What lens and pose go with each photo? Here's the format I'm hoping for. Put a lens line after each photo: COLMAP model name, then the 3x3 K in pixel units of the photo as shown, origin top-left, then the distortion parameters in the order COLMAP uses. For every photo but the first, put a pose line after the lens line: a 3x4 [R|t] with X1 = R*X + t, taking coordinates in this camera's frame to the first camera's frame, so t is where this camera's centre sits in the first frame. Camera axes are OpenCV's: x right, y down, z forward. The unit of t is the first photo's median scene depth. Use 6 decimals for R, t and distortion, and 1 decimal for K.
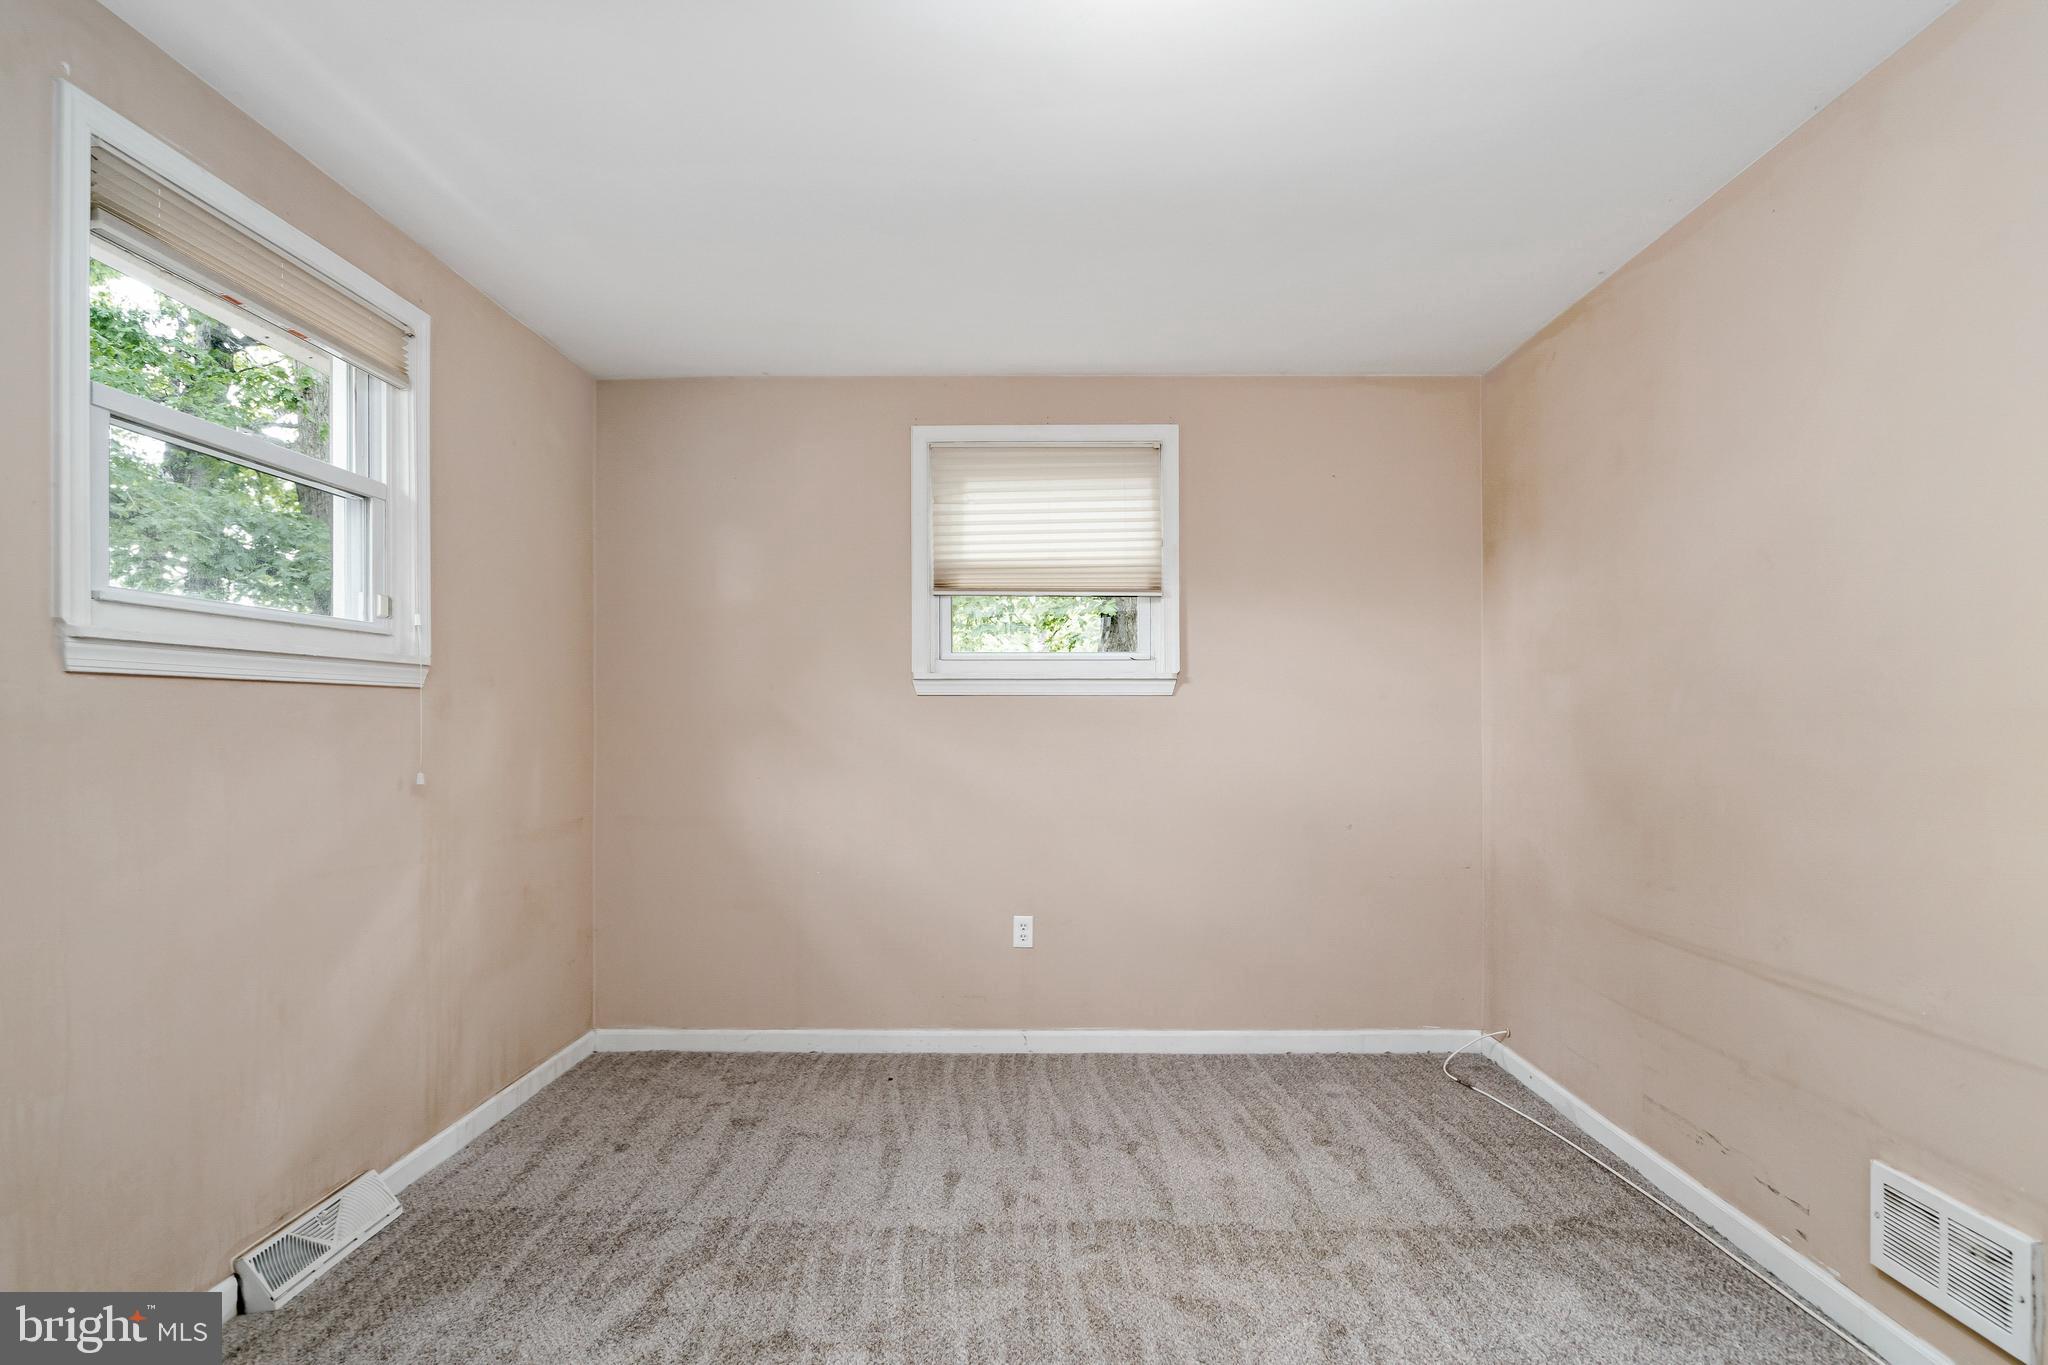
lens RADIAL K [[966.7, 0, 1027.4], [0, 966.7, 667.2], [0, 0, 1]] dist [-0.001528, 0.000530]
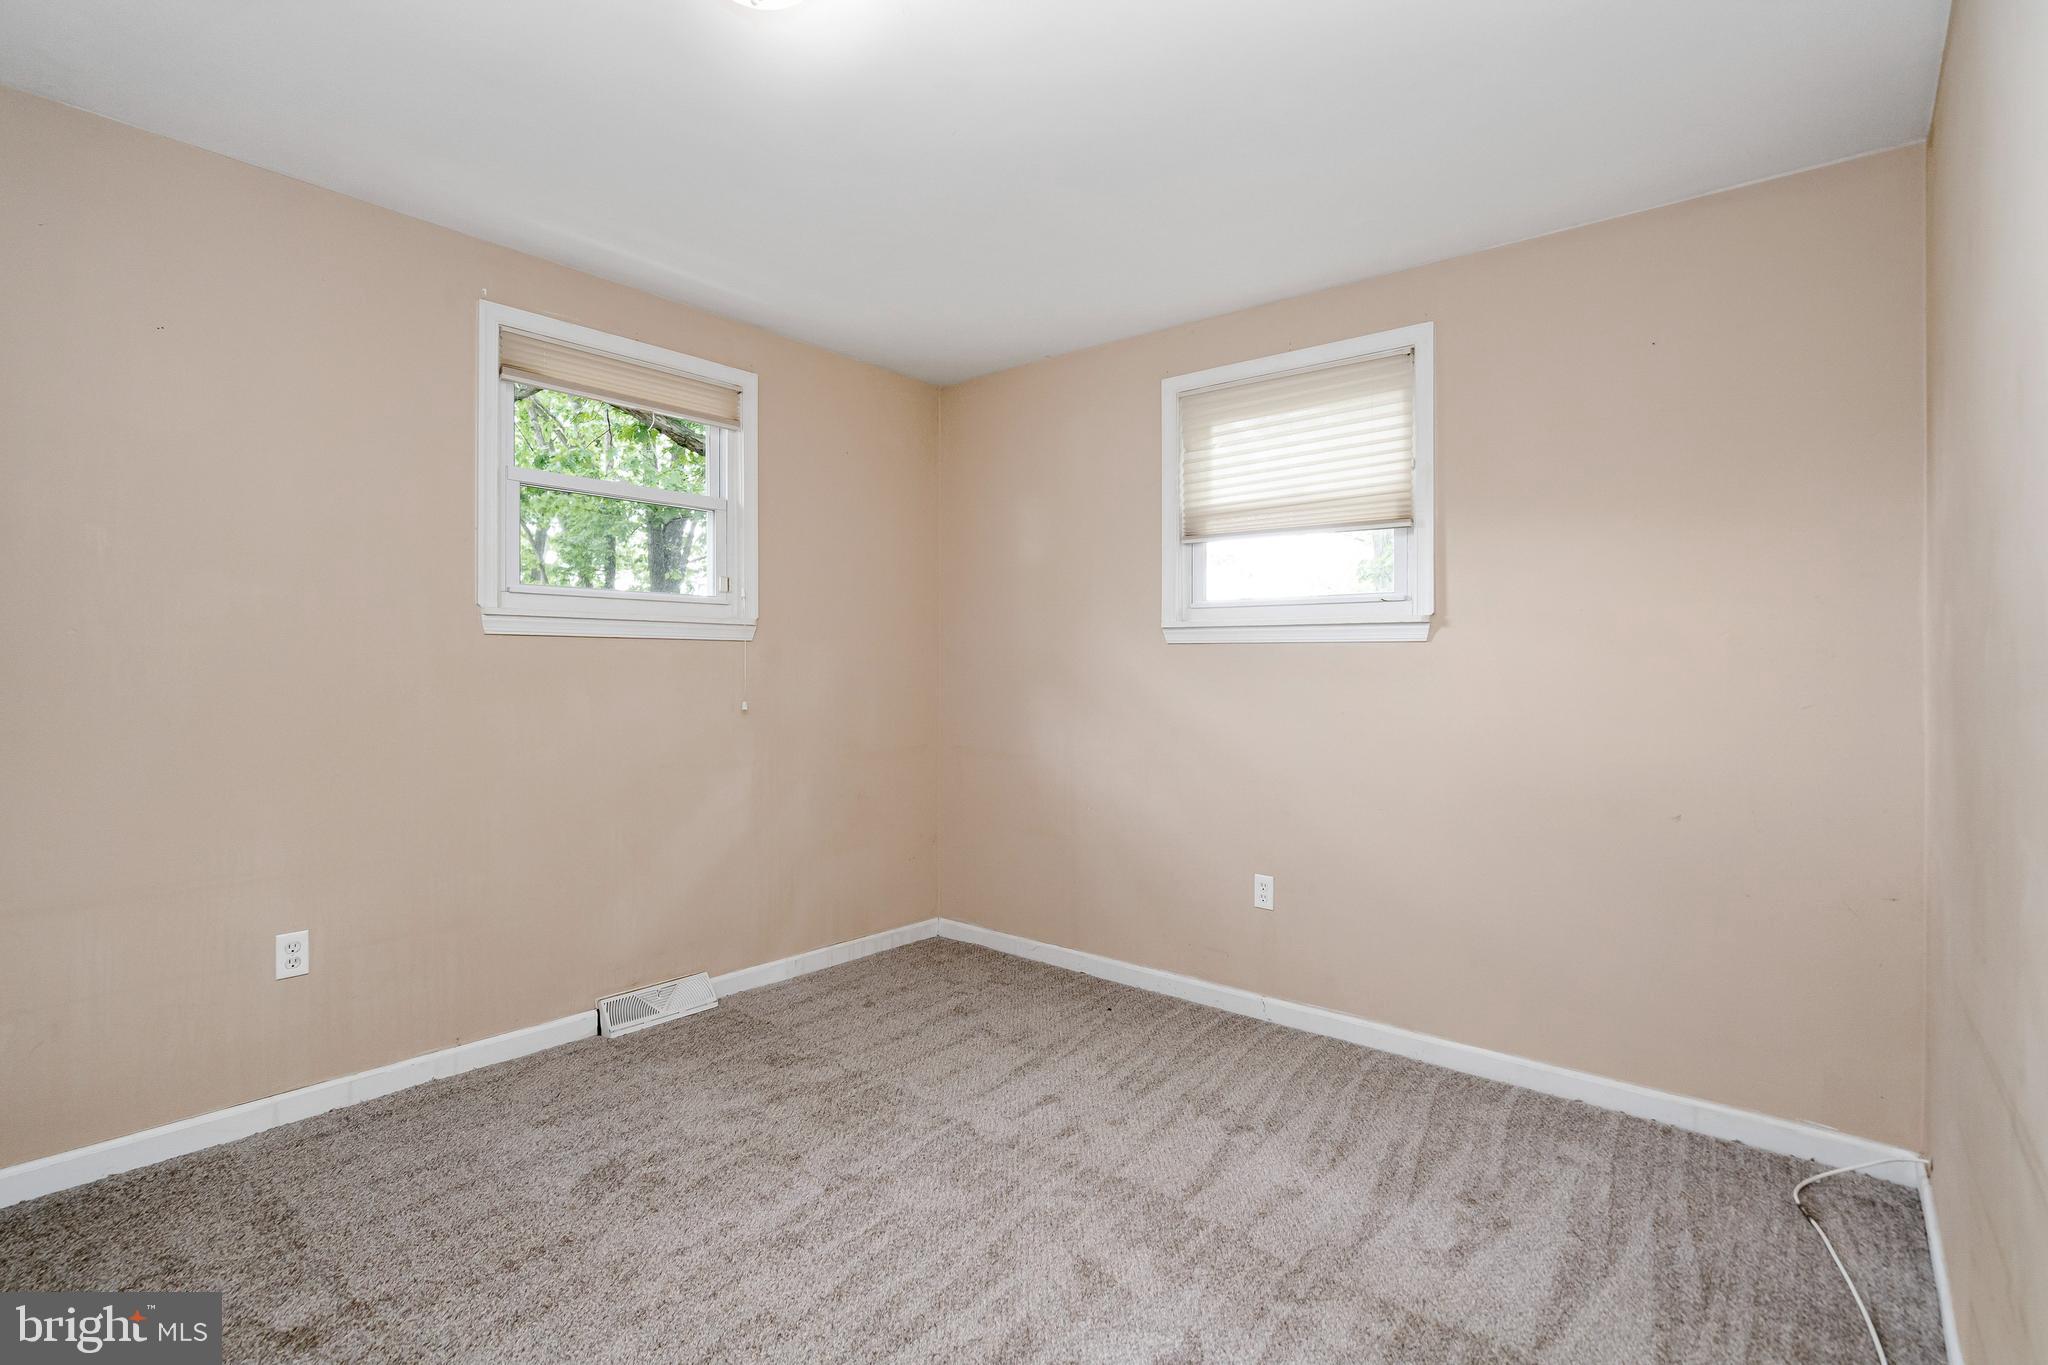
lens RADIAL K [[962.6, 0, 1028.9], [0, 962.6, 617.8], [0, 0, 1]] dist [-0.001333, 0.001033]
pose [[0.775465, -0.024327, -0.630922, 0.446640], [0.025615, 0.999647, -0.007062, 0.005854], [0.630871, -0.010685, 0.775814, 0.132877]]
